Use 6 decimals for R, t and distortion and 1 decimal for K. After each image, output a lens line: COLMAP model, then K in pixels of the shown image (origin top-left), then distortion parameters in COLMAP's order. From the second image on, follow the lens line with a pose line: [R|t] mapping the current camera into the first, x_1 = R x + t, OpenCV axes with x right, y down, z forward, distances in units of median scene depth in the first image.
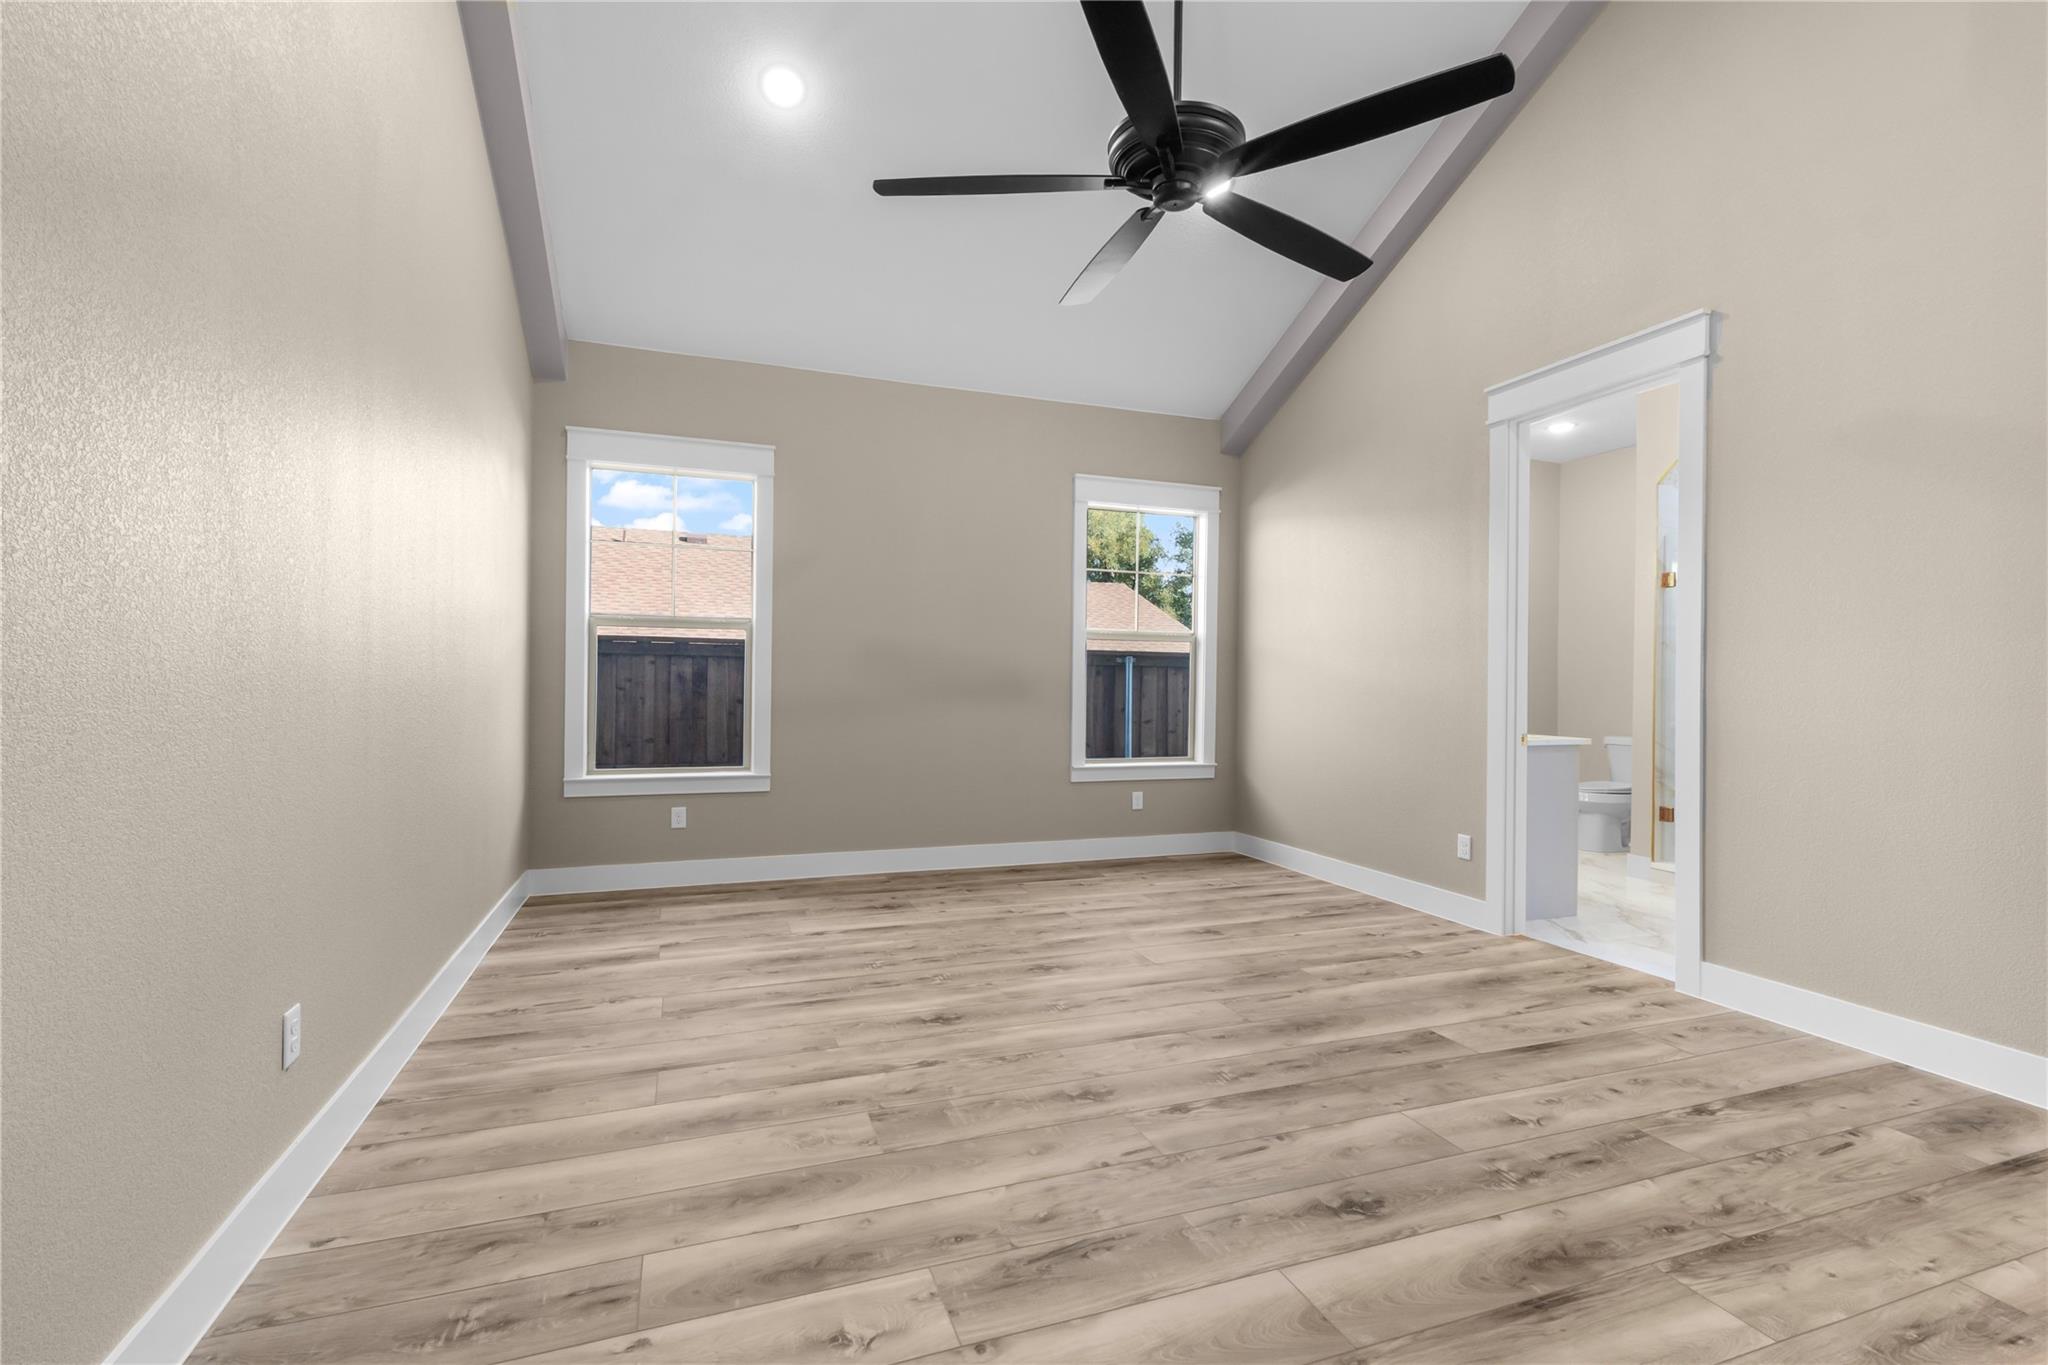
lens RADIAL K [[917.8, 0, 1024.0], [0, 917.8, 682.5], [0, 0, 1]] dist [0.008957, 0.000133]
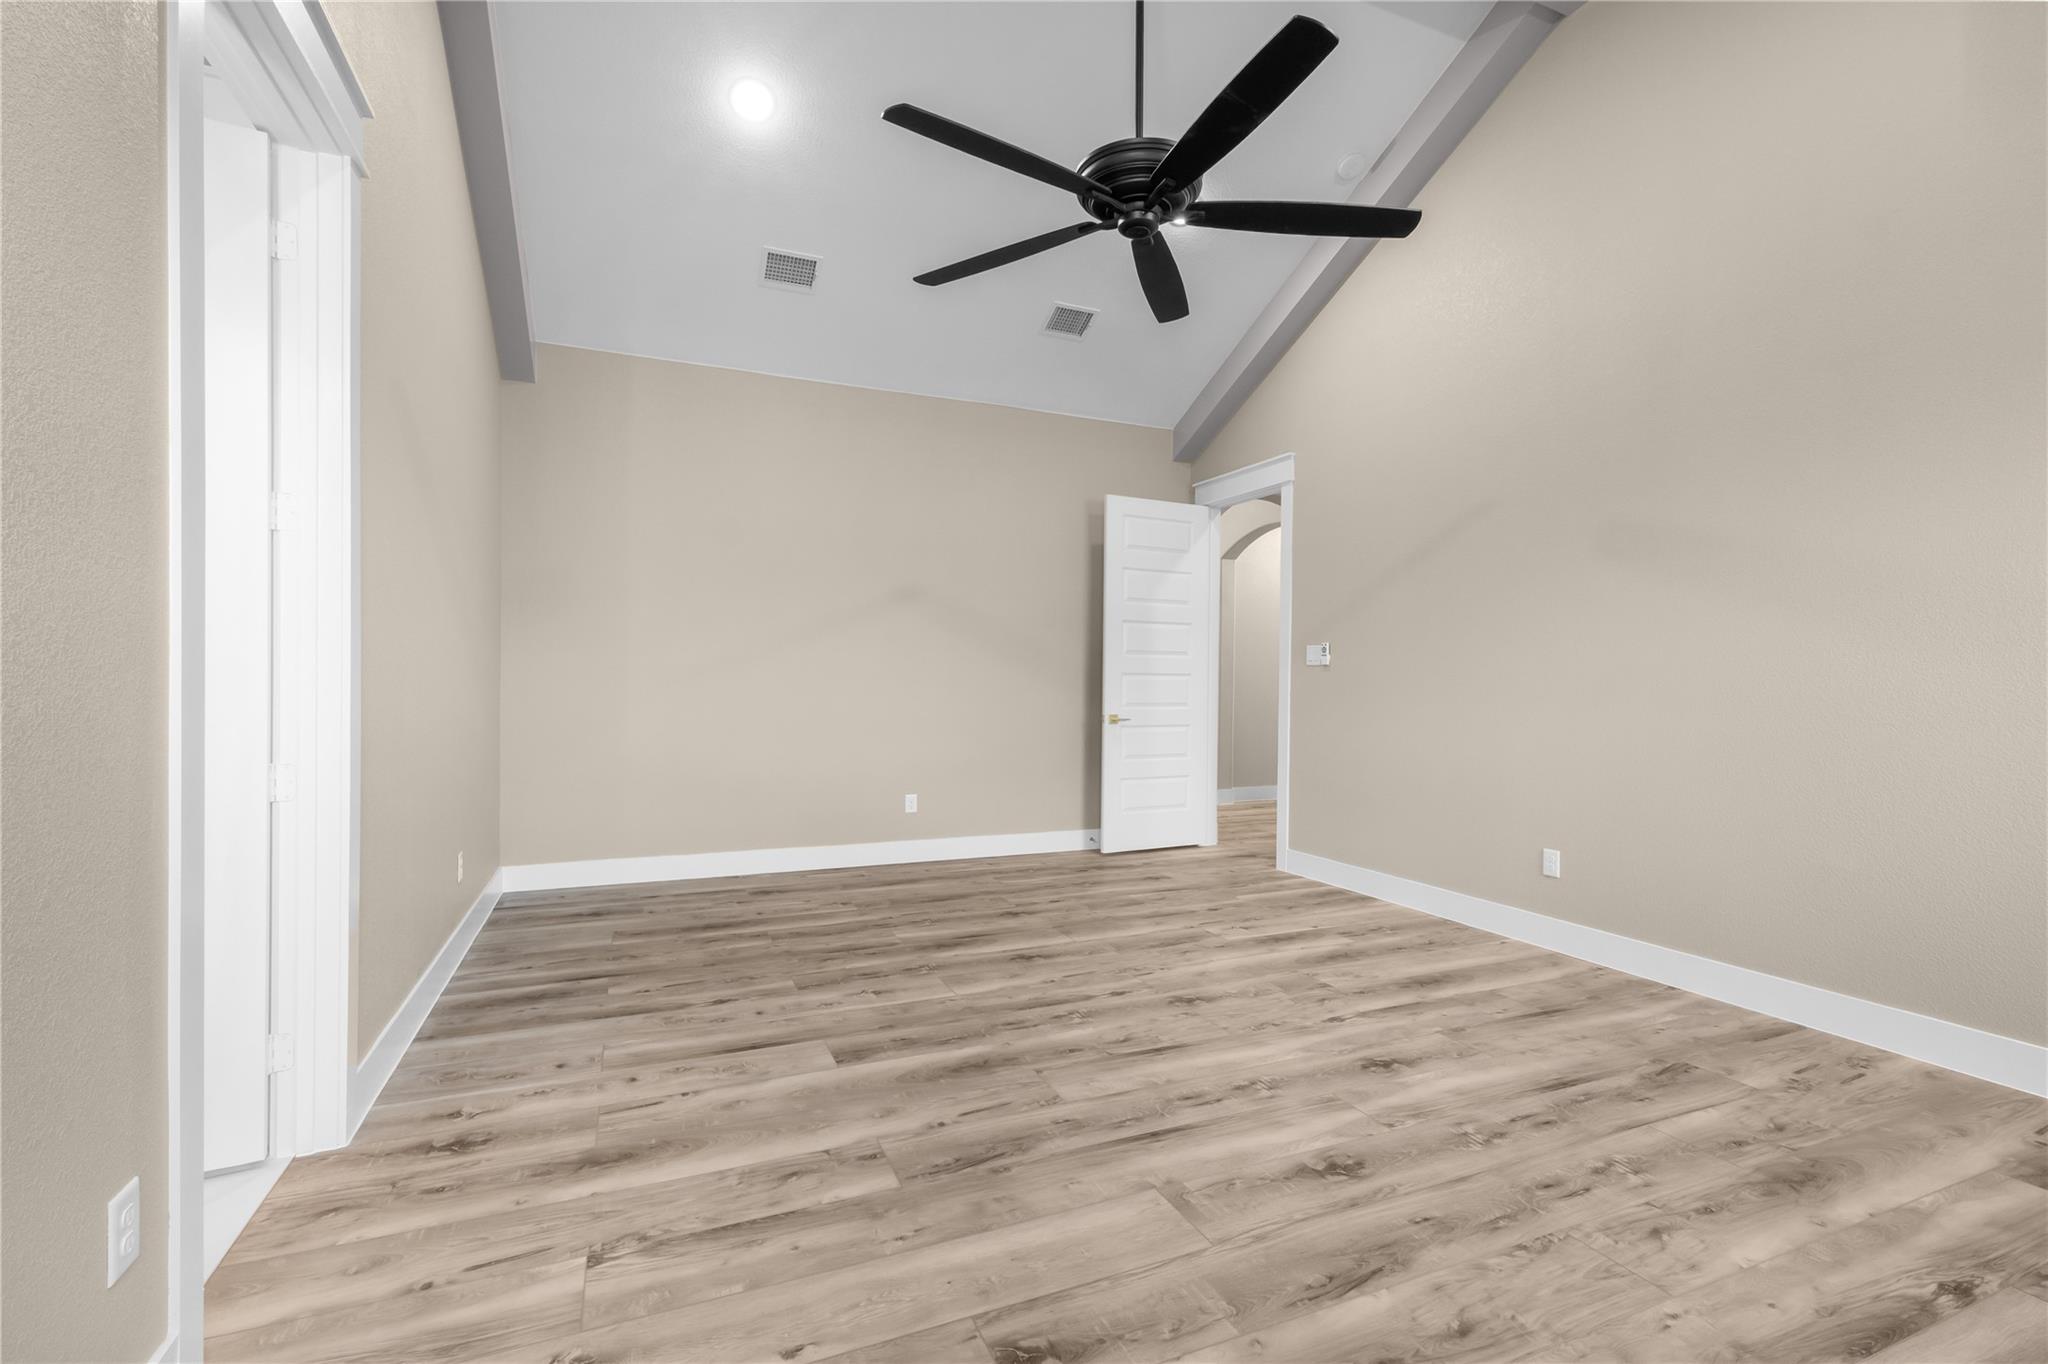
lens RADIAL K [[917.8, 0, 1024.0], [0, 917.8, 682.0], [0, 0, 1]] dist [0.008957, 0.000133]
pose [[-0.998200, -0.020630, -0.056312, 0.332525], [-0.020589, 0.999787, -0.001301, 0.003997], [0.056327, -0.000139, -0.998412, 1.983461]]
